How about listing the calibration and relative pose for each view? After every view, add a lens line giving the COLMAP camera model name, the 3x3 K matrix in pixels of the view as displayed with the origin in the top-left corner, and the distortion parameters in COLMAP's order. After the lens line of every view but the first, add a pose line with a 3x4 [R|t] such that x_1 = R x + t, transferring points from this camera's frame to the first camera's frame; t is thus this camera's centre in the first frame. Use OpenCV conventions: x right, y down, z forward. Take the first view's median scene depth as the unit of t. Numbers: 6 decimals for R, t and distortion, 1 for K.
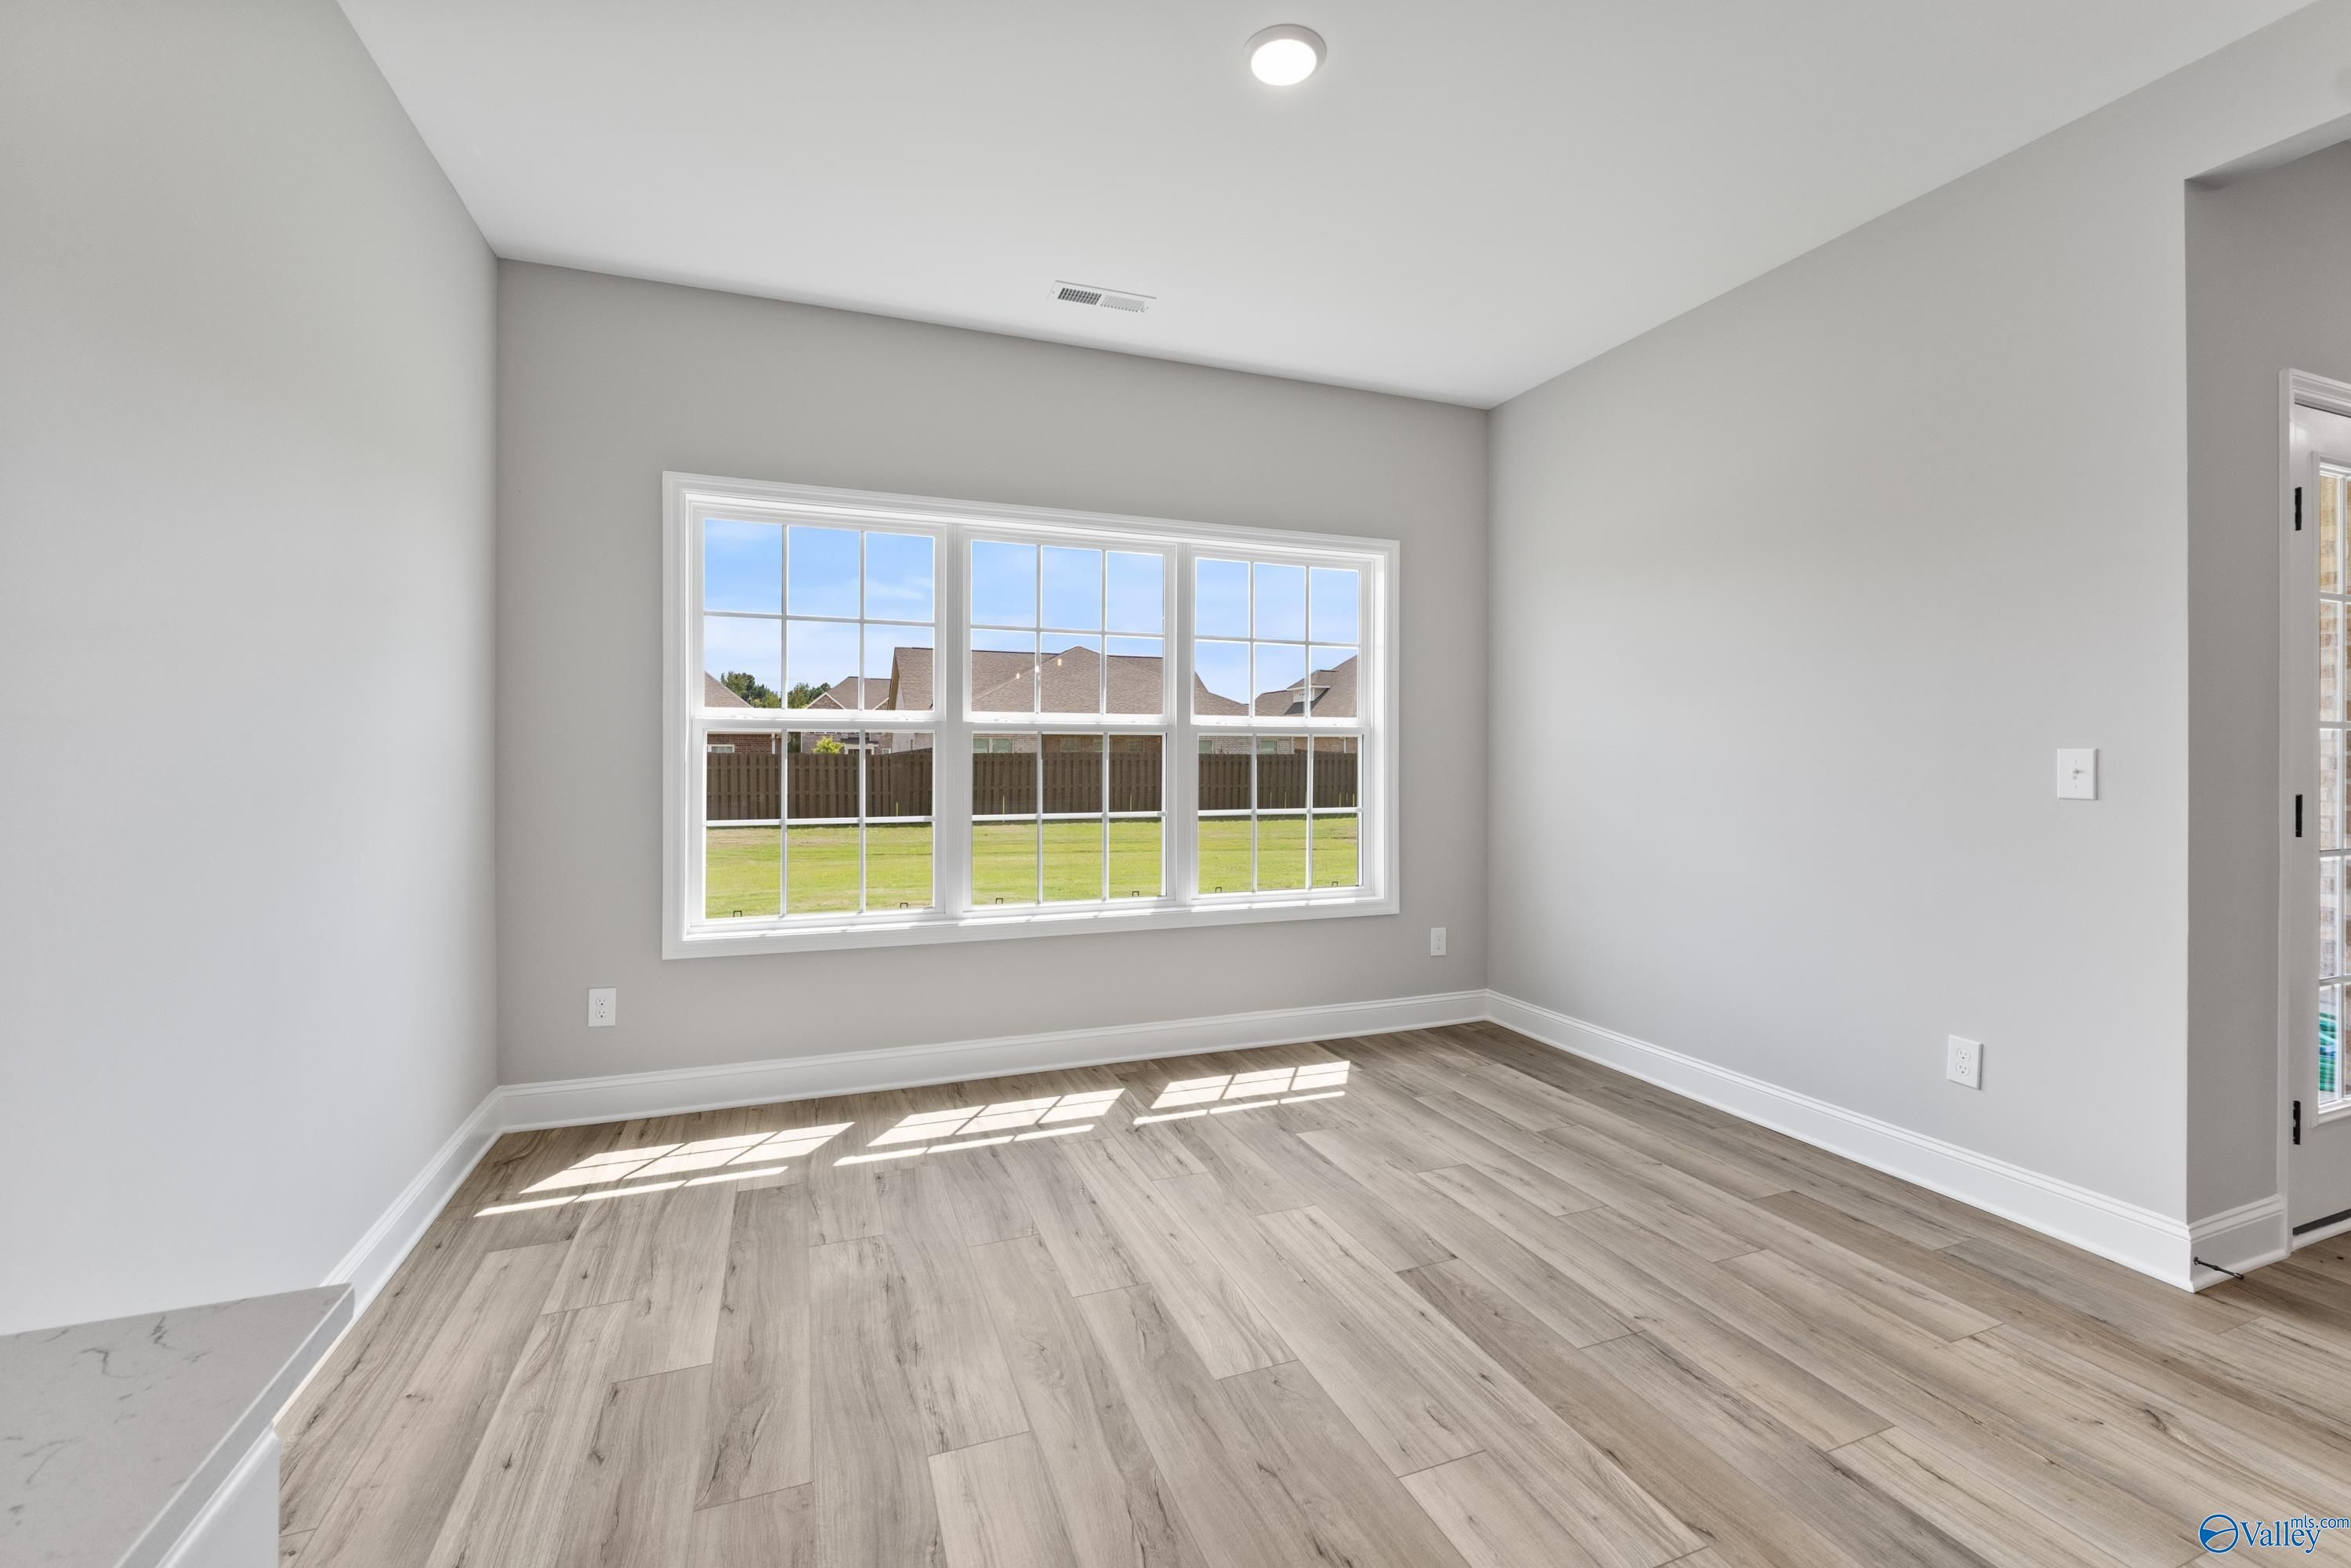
lens RADIAL K [[961.3, 0, 1183.6], [0, 961.3, 770.2], [0, 0, 1]] dist [-0.002052, -0.000153]
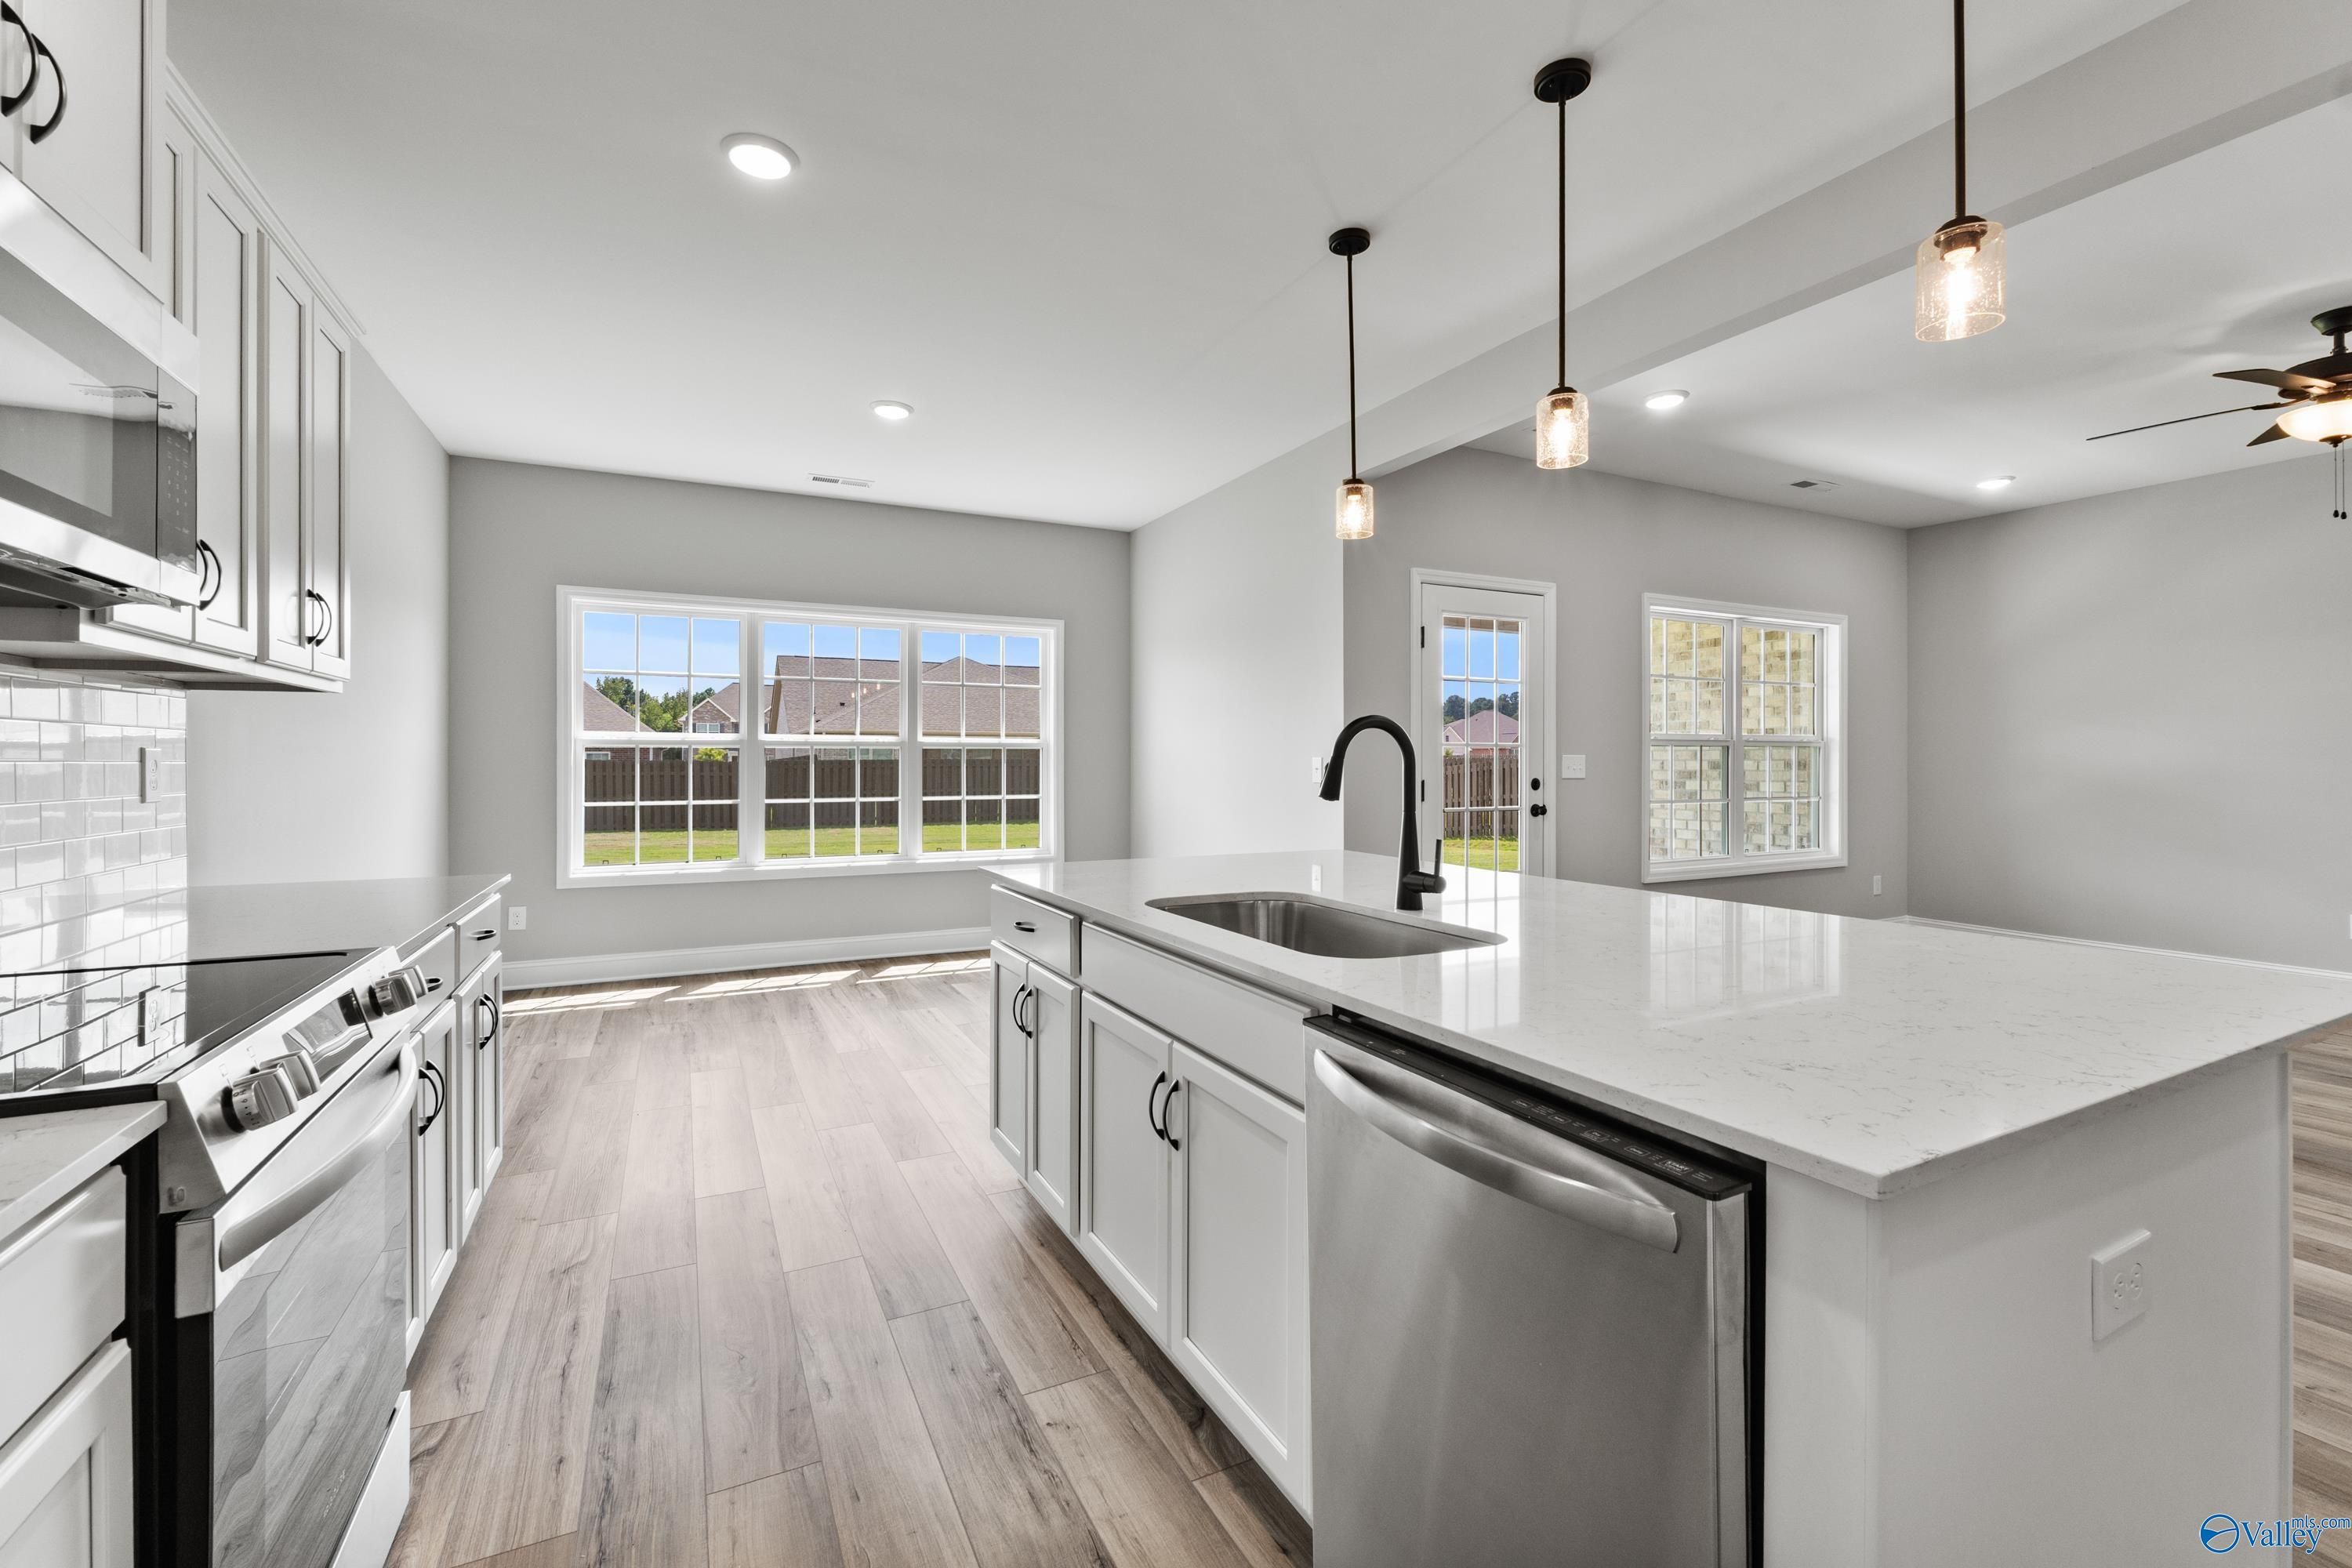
lens RADIAL K [[961.8, 0, 1177.2], [0, 961.8, 771.8], [0, 0, 1]] dist [-0.002052, -0.000153]
pose [[0.995532, -0.002544, 0.094391, 0.329931], [0.003028, 0.999983, -0.004986, 0.011318], [-0.094377, 0.005249, 0.995523, -0.678108]]
